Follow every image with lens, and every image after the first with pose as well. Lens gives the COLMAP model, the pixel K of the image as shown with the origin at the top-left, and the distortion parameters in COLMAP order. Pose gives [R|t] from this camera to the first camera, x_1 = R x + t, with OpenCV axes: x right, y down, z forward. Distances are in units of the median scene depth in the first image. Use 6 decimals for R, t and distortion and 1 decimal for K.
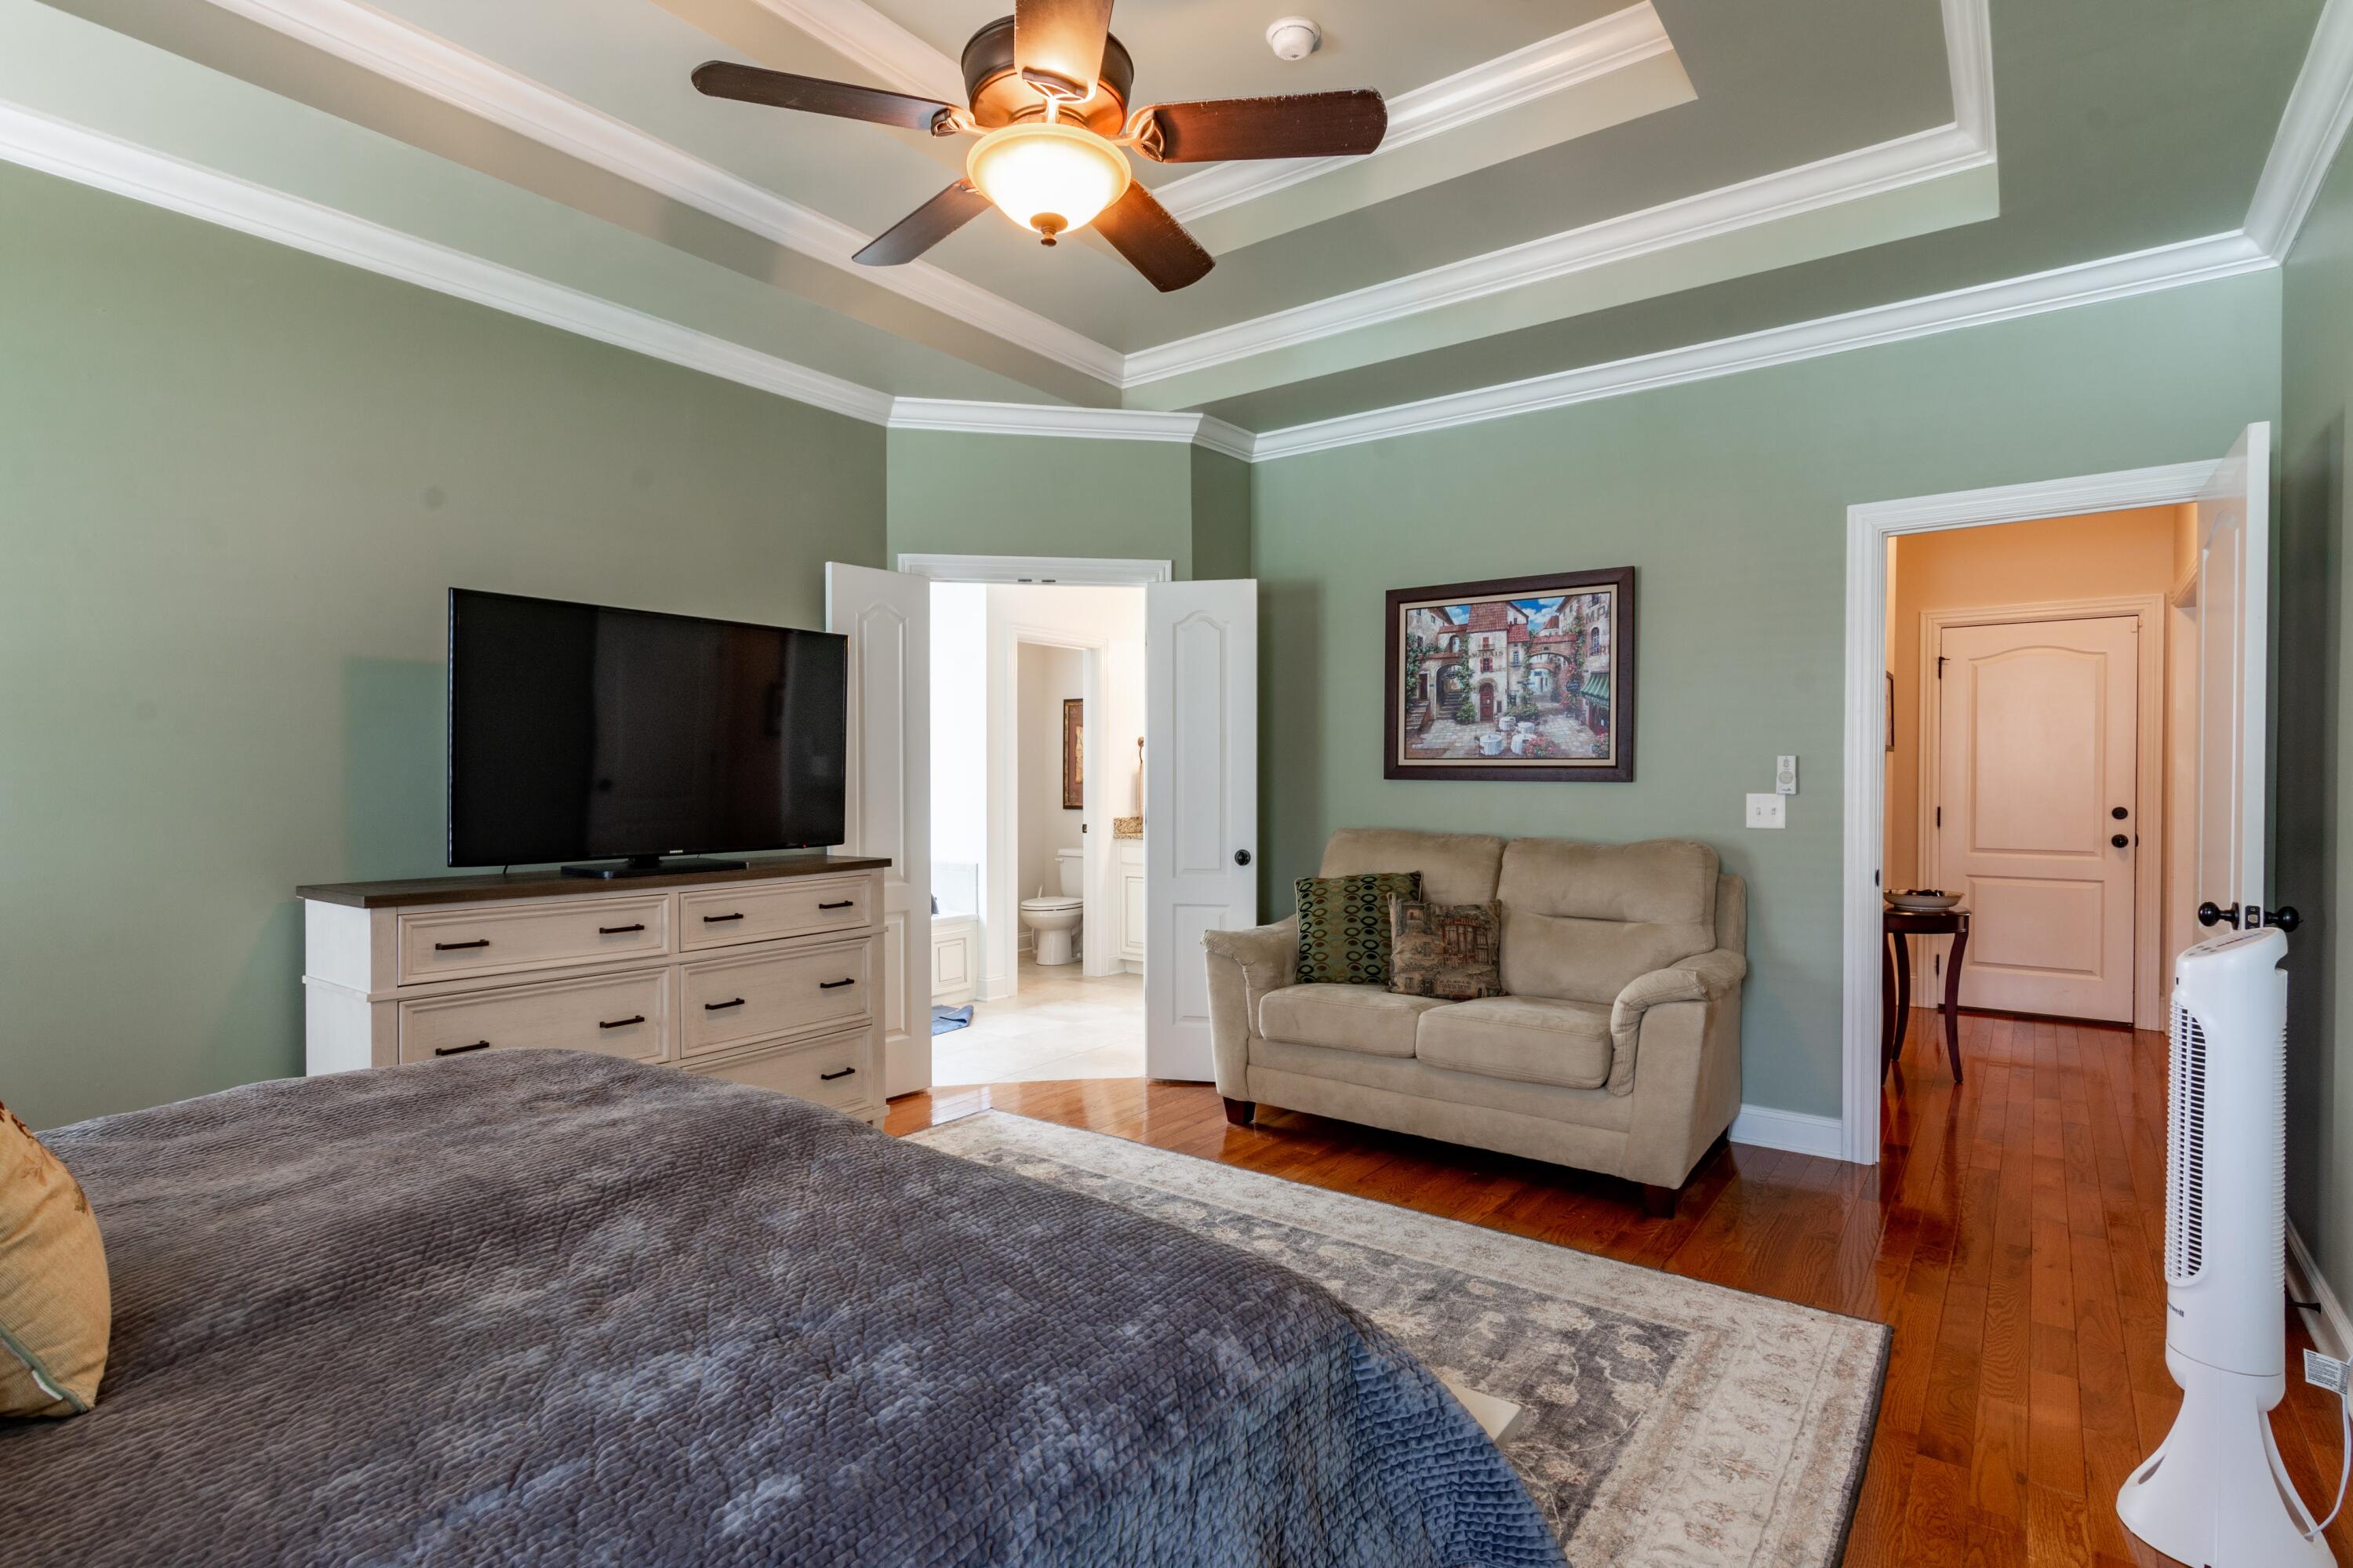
lens RADIAL K [[1162.9, 0, 1176.5], [0, 1162.9, 784.0], [0, 0, 1]] dist [0.001454, 0.000530]
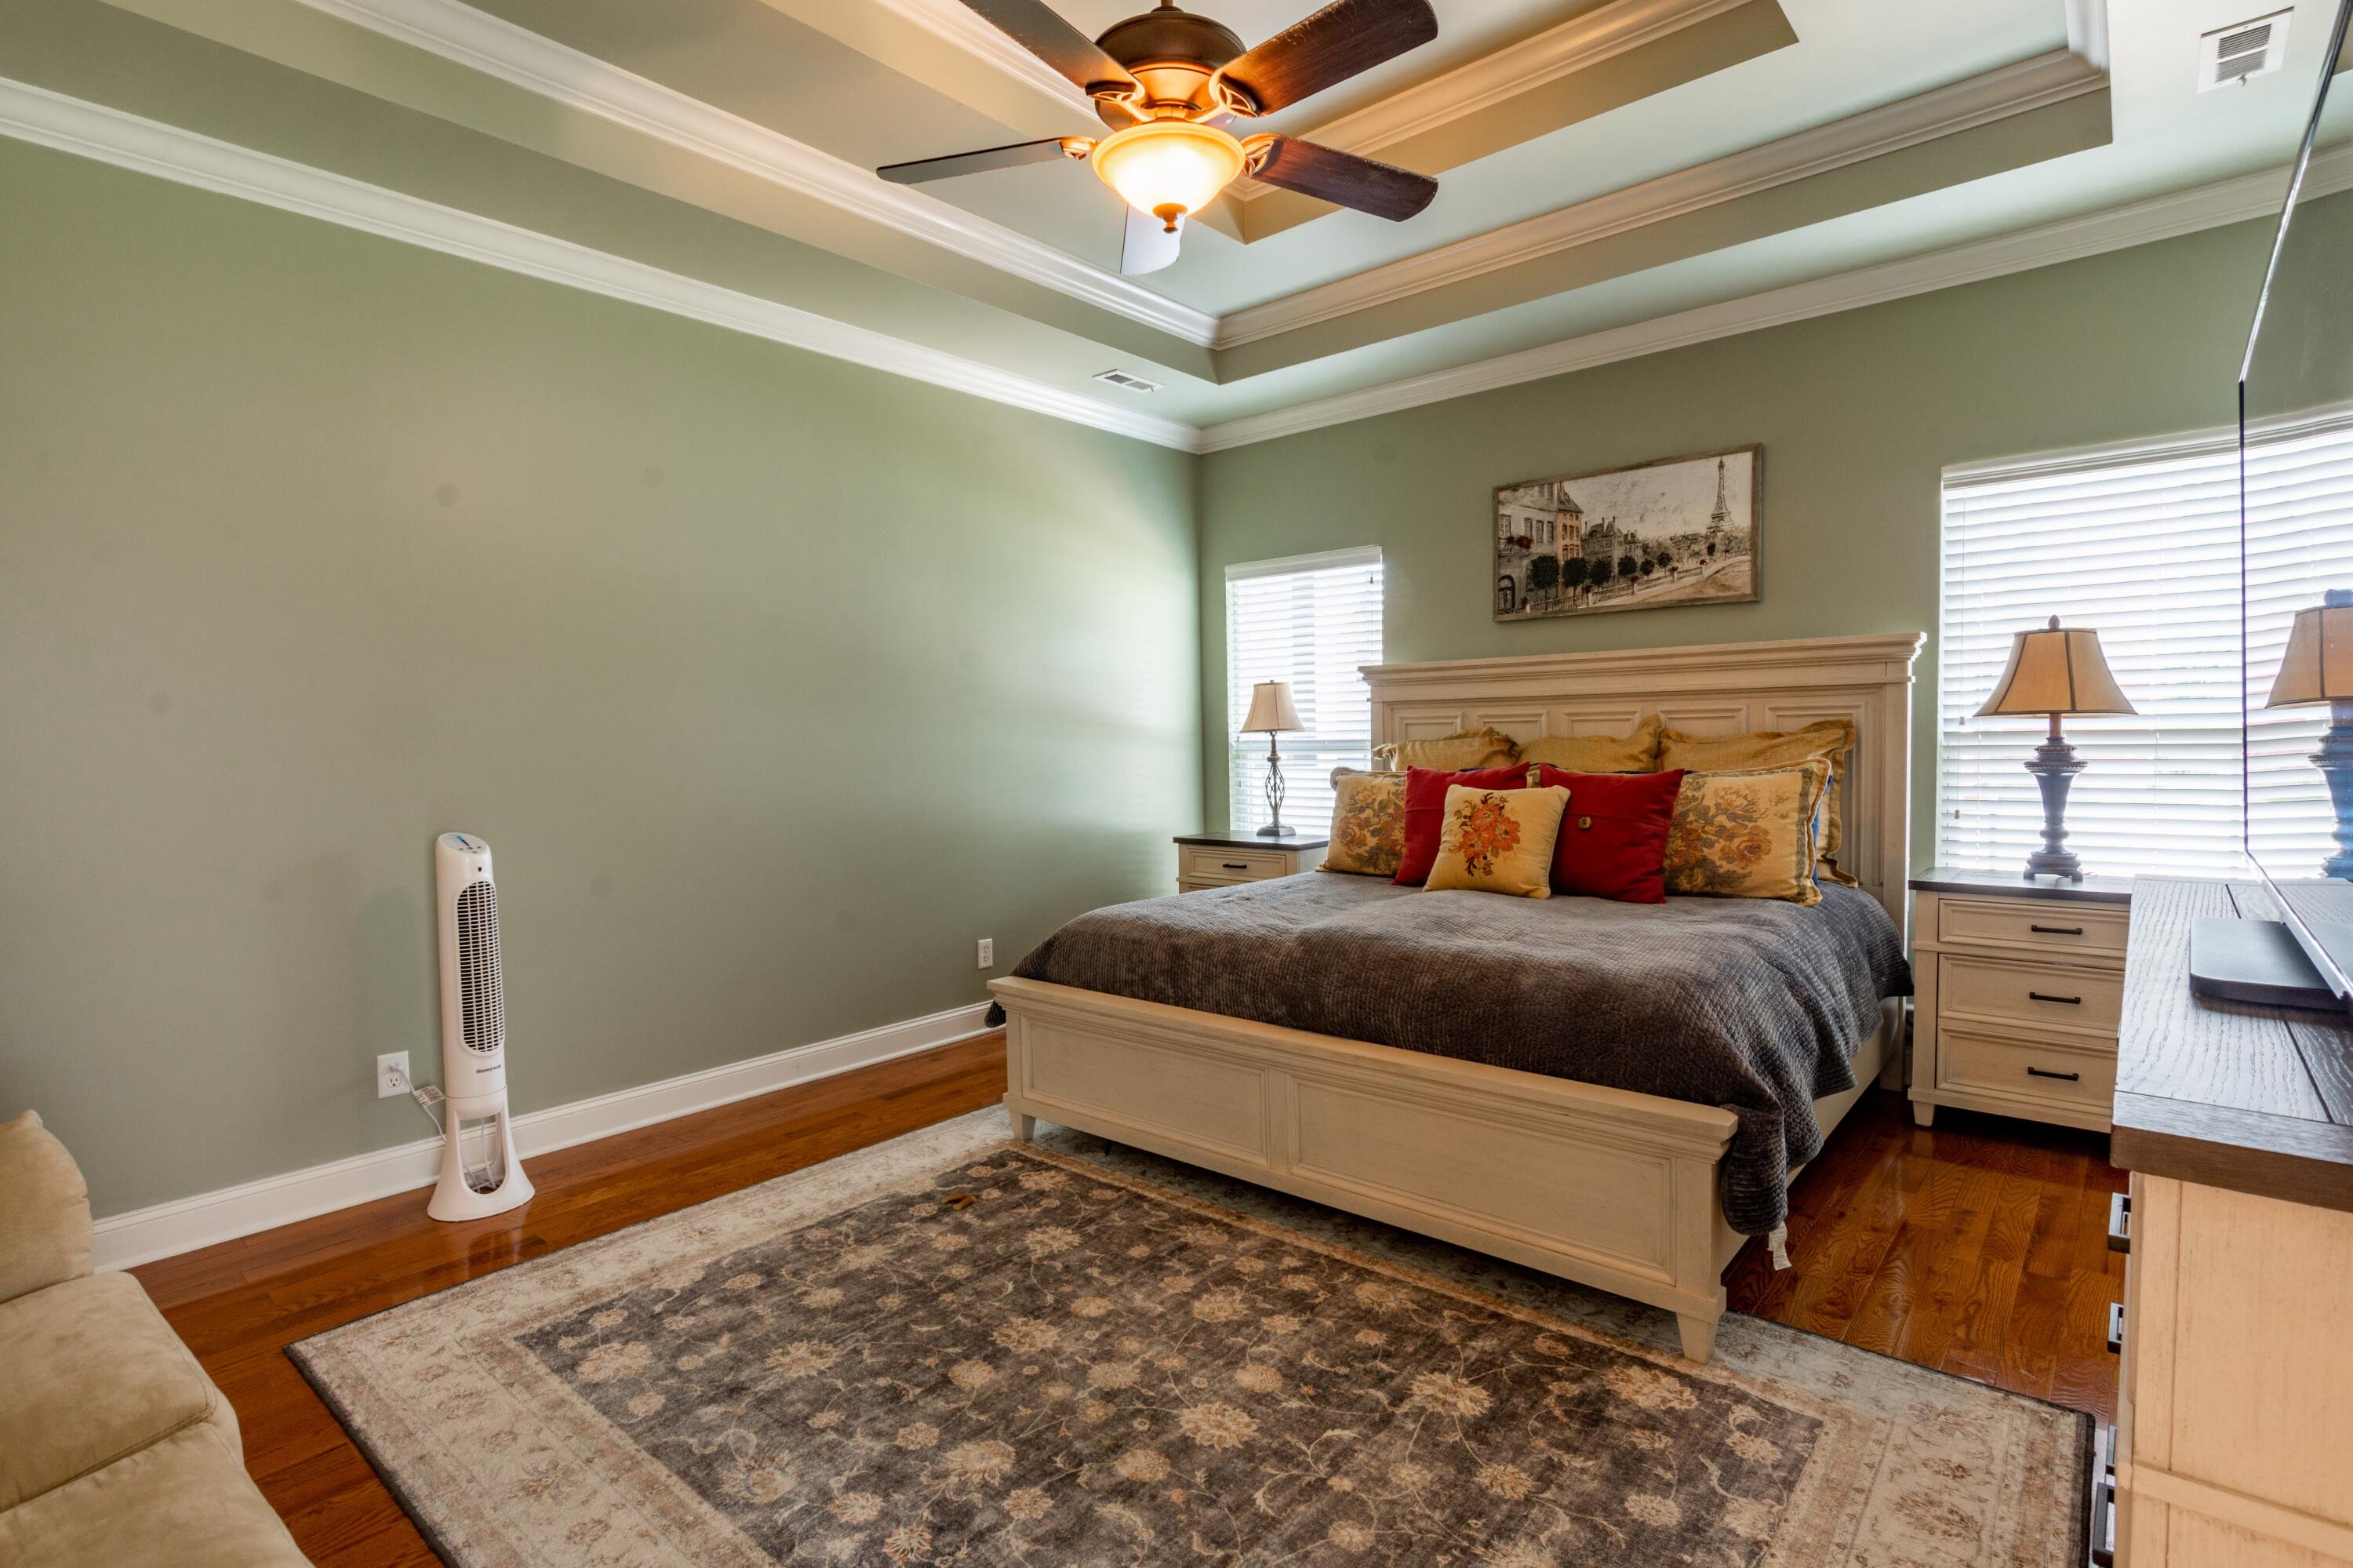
lens RADIAL K [[1162.9, 0, 1176.5], [0, 1162.9, 784.0], [0, 0, 1]] dist [0.001454, 0.000530]
pose [[-0.997289, 0.014378, 0.072163, -0.167813], [0.018287, 0.998384, 0.053807, -0.014938], [-0.071273, 0.054981, -0.995940, 1.898312]]
